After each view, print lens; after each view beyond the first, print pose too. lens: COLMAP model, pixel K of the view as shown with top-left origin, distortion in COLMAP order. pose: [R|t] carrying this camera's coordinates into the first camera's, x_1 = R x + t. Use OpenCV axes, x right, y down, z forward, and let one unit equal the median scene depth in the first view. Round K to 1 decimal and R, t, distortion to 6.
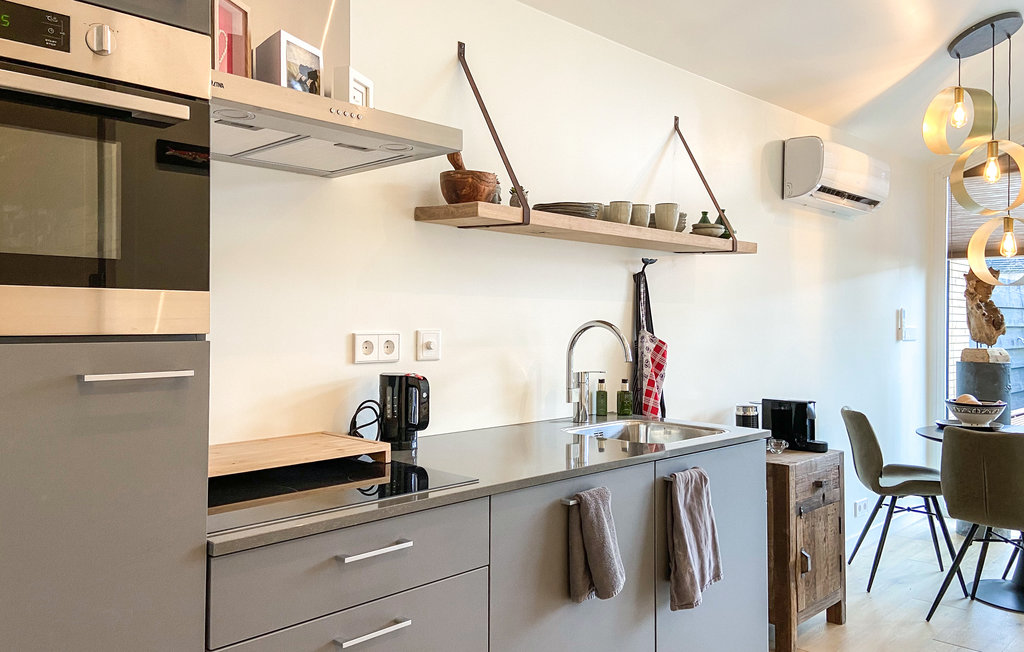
lens RADIAL K [[809.6, 0, 512.4], [0, 809.6, 318.8], [0, 0, 1]] dist [0.072480, -0.044927]
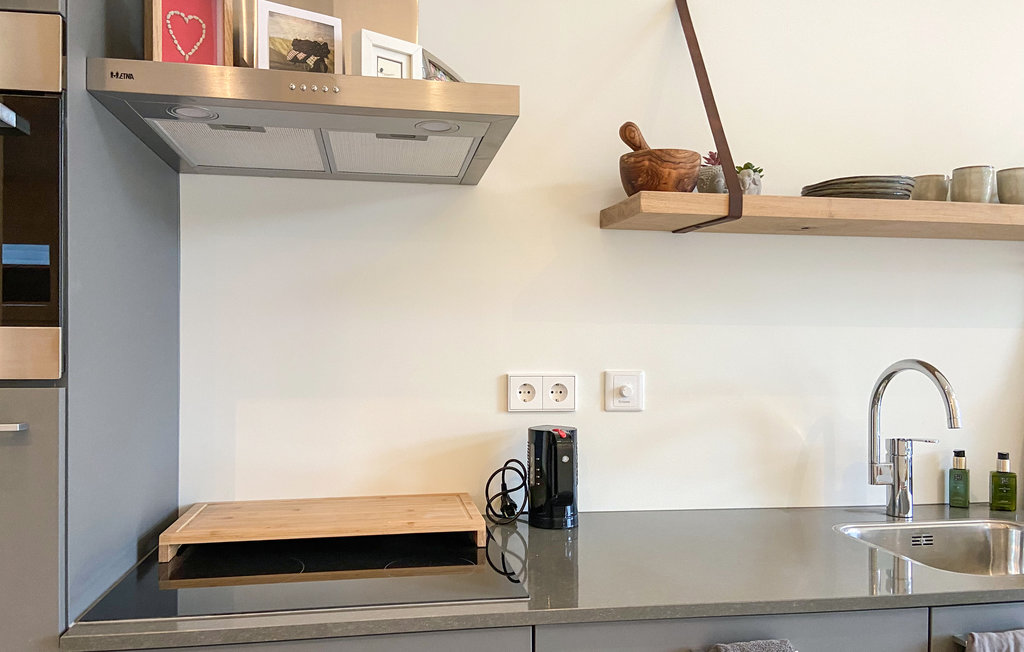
lens RADIAL K [[787.3, 0, 520.8], [0, 787.3, 350.5], [0, 0, 1]] dist [0.052657, -0.015720]
pose [[0.795722, 0.002693, -0.605656, 0.242137], [-0.001123, 0.999995, 0.002970, -0.006718], [0.605661, -0.001683, 0.795721, 0.324435]]
